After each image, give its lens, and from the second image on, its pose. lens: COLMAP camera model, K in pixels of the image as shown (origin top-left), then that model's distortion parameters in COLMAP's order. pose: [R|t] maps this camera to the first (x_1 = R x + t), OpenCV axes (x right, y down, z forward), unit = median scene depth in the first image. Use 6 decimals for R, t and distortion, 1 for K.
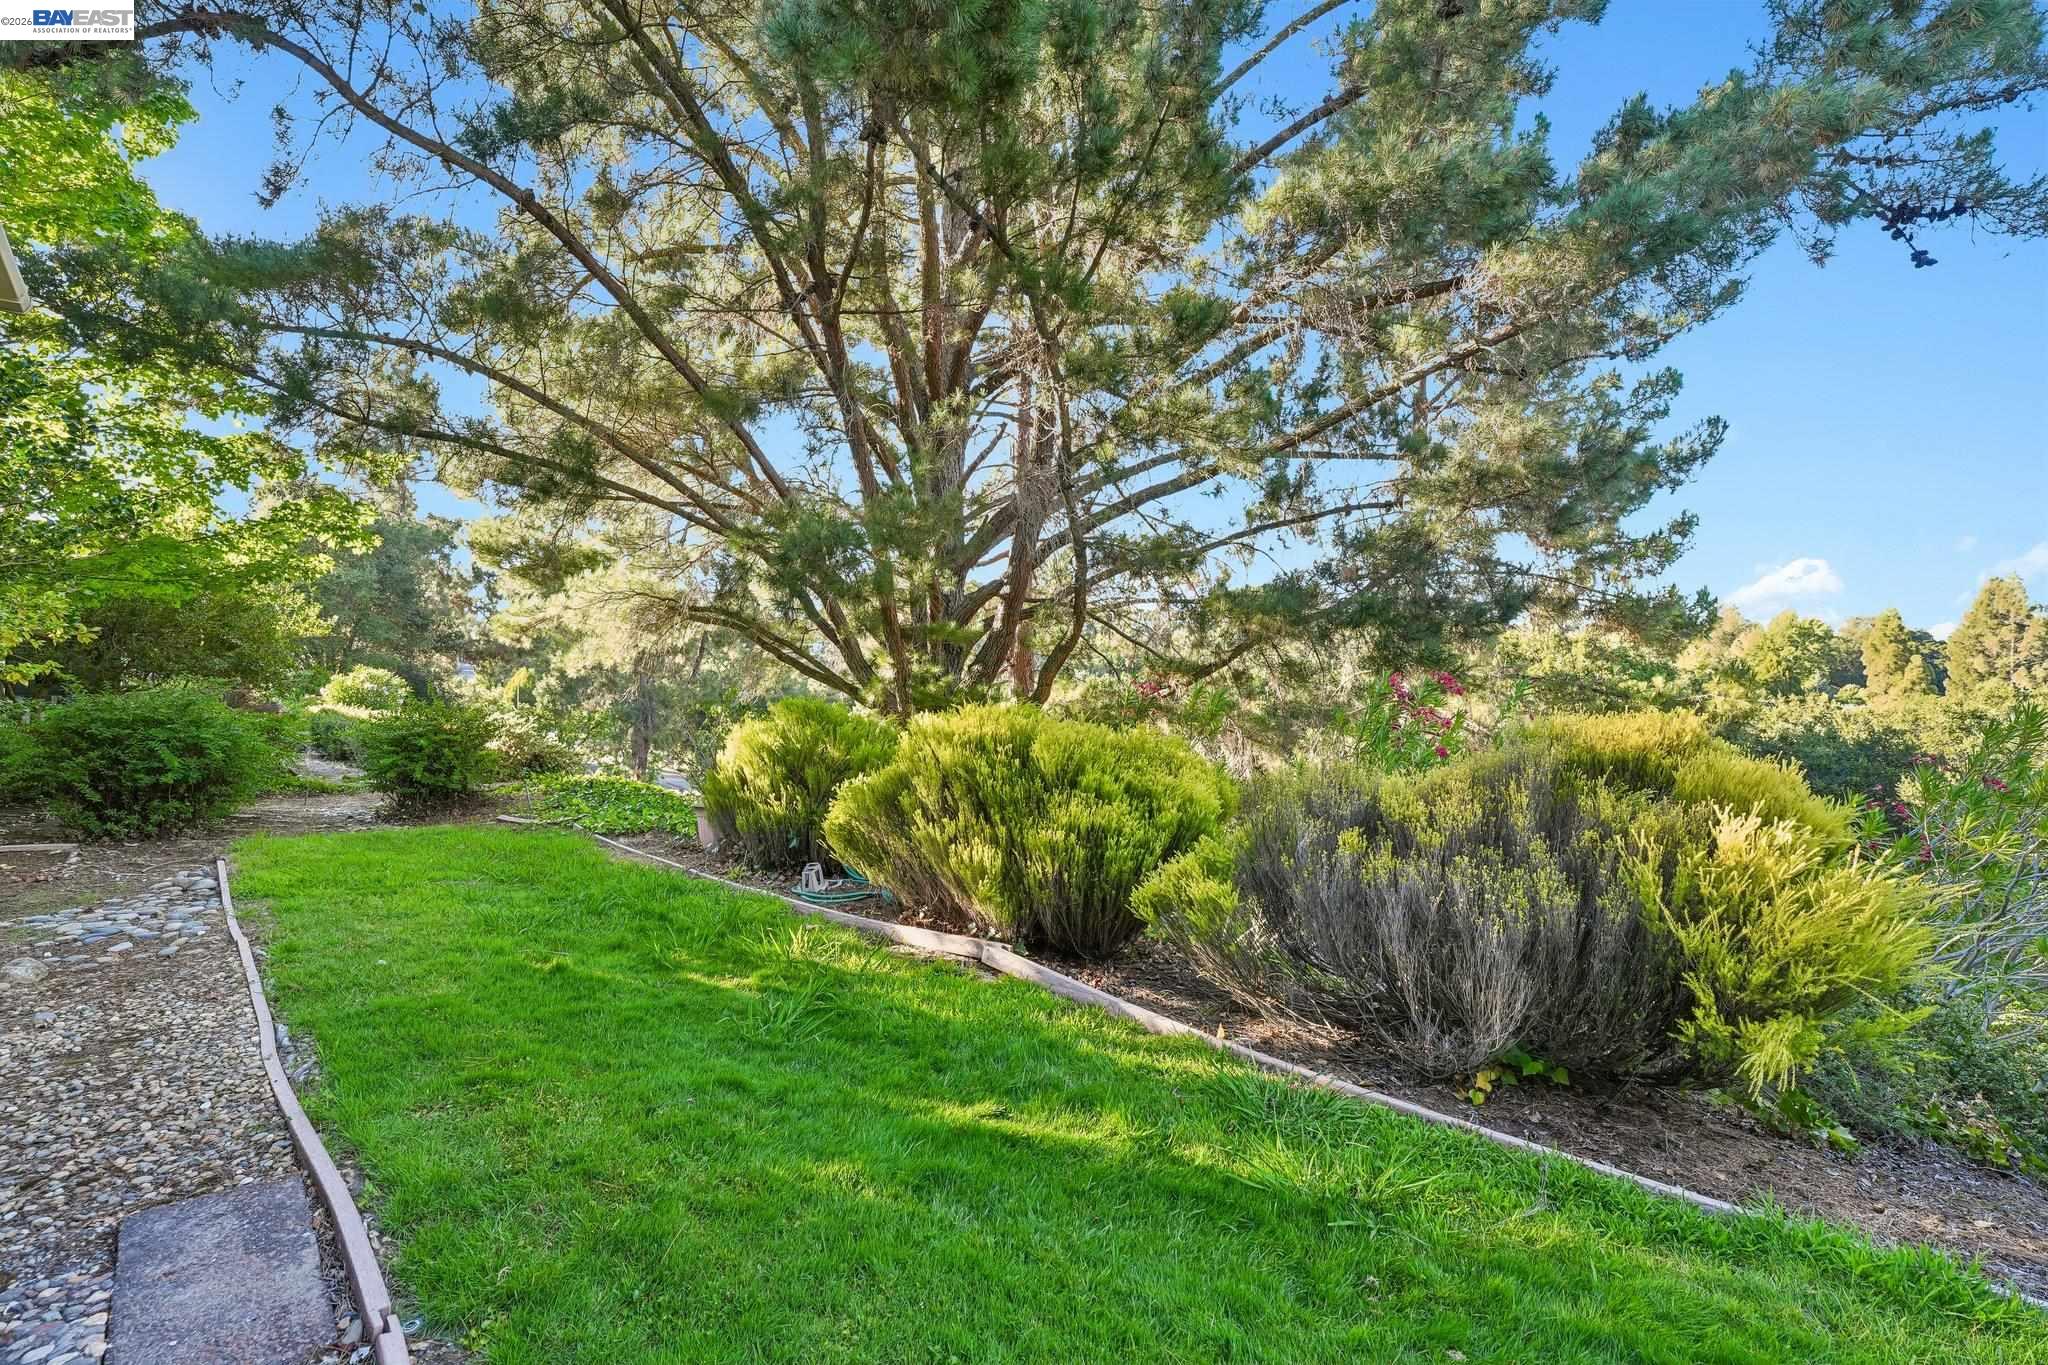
lens RADIAL K [[840.9, 0, 1018.0], [0, 840.9, 680.4], [0, 0, 1]] dist [-0.040234, 0.006376]
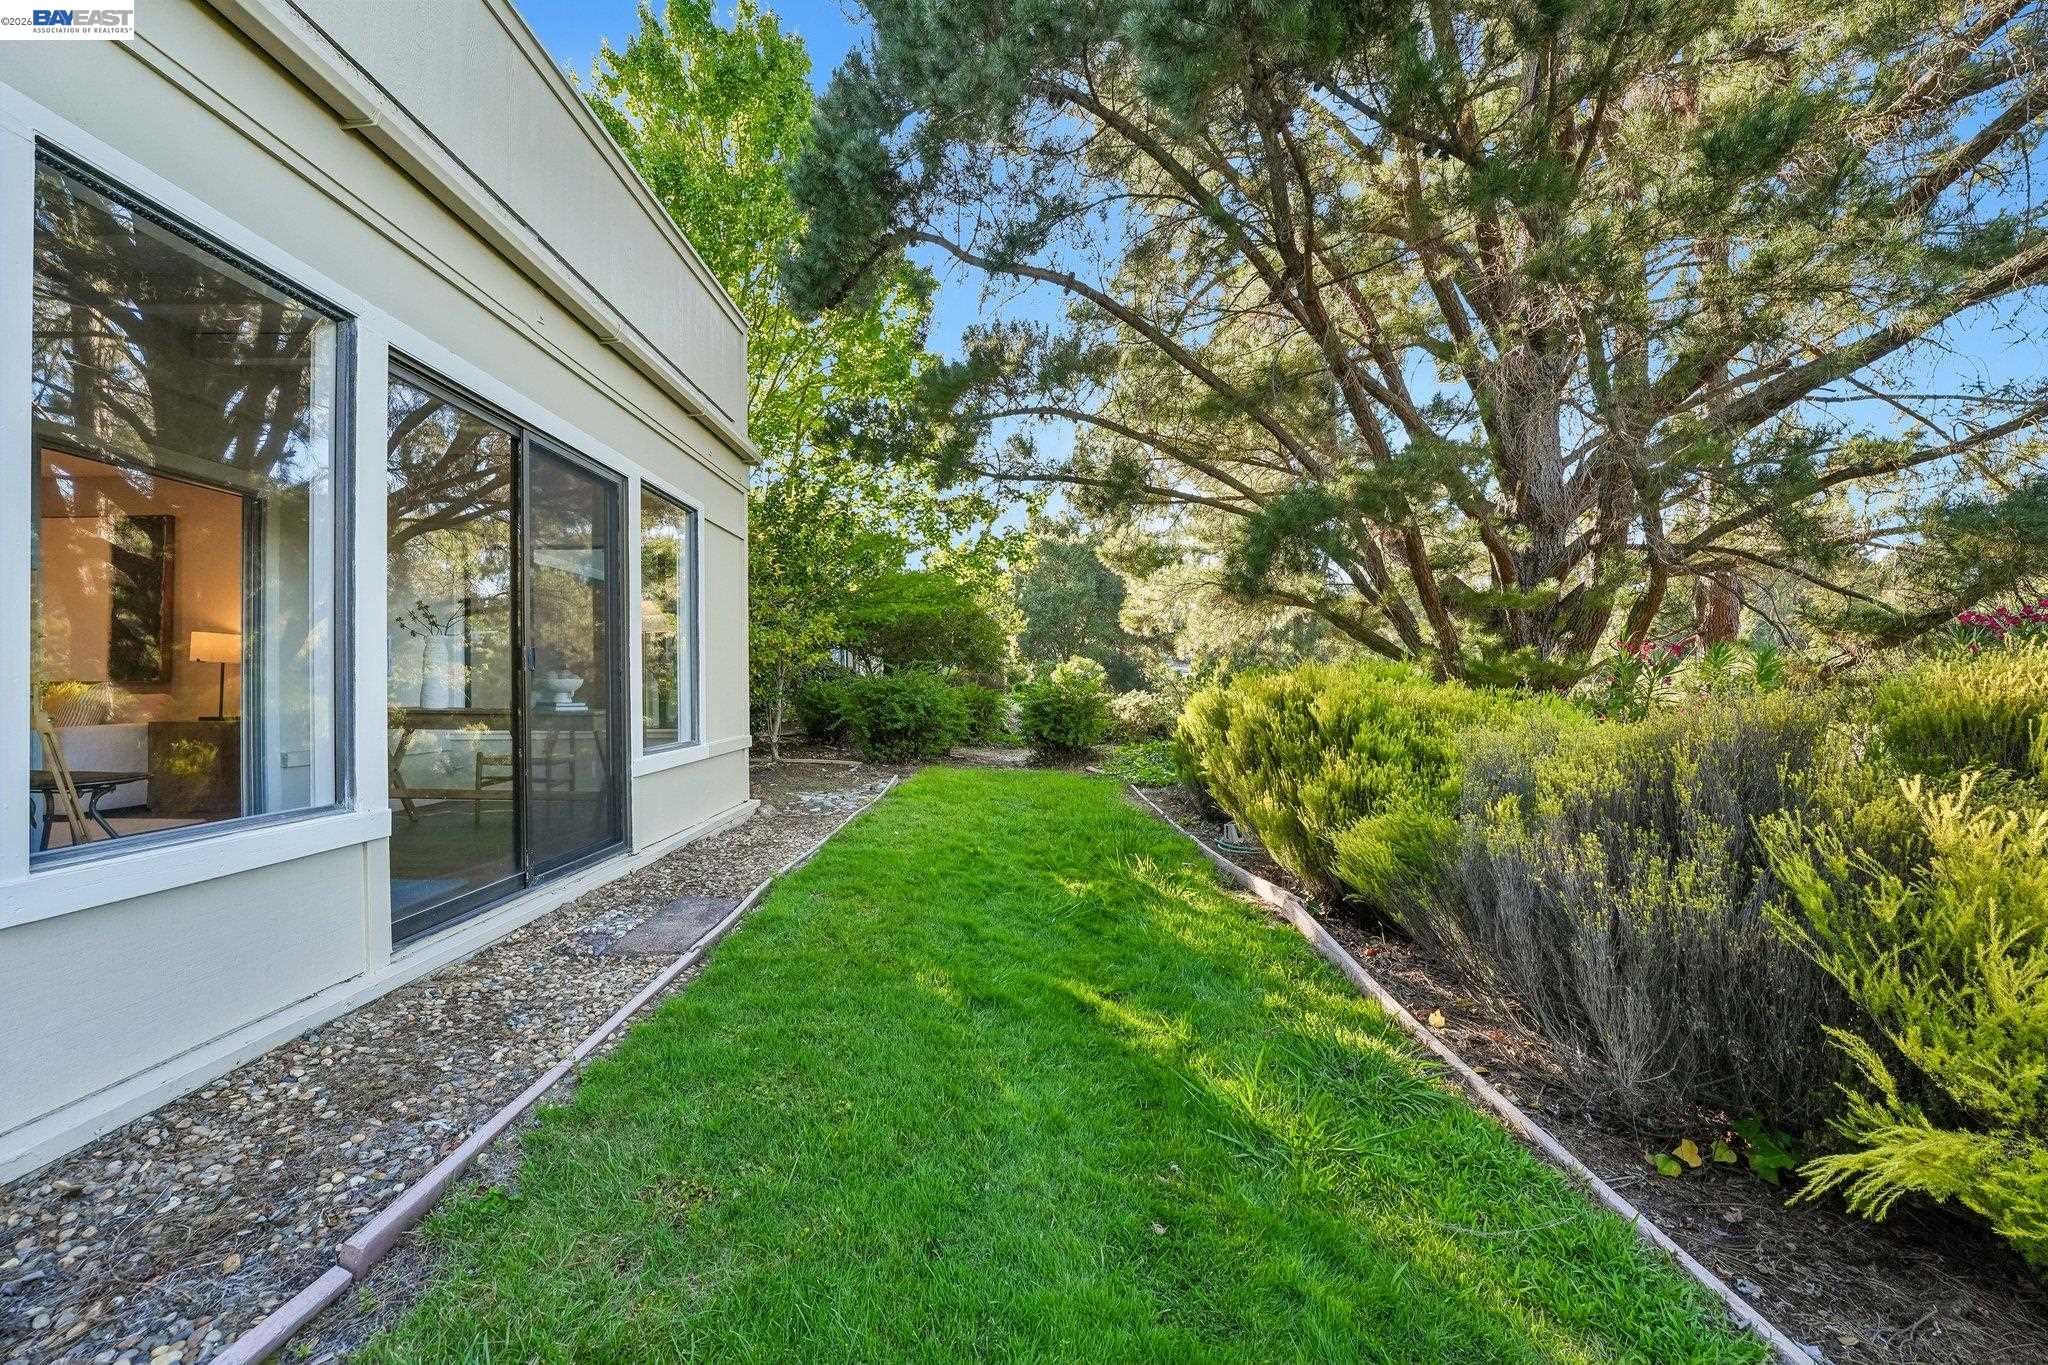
lens RADIAL K [[810.6, 0, 1024.0], [0, 810.6, 682.5], [0, 0, 1]] dist [-0.000010, 0.000025]
pose [[0.711330, -0.002992, -0.702851, 0.192609], [0.017665, 0.999751, 0.013623, 0.016458], [0.702636, -0.022106, 0.711206, 0.041677]]
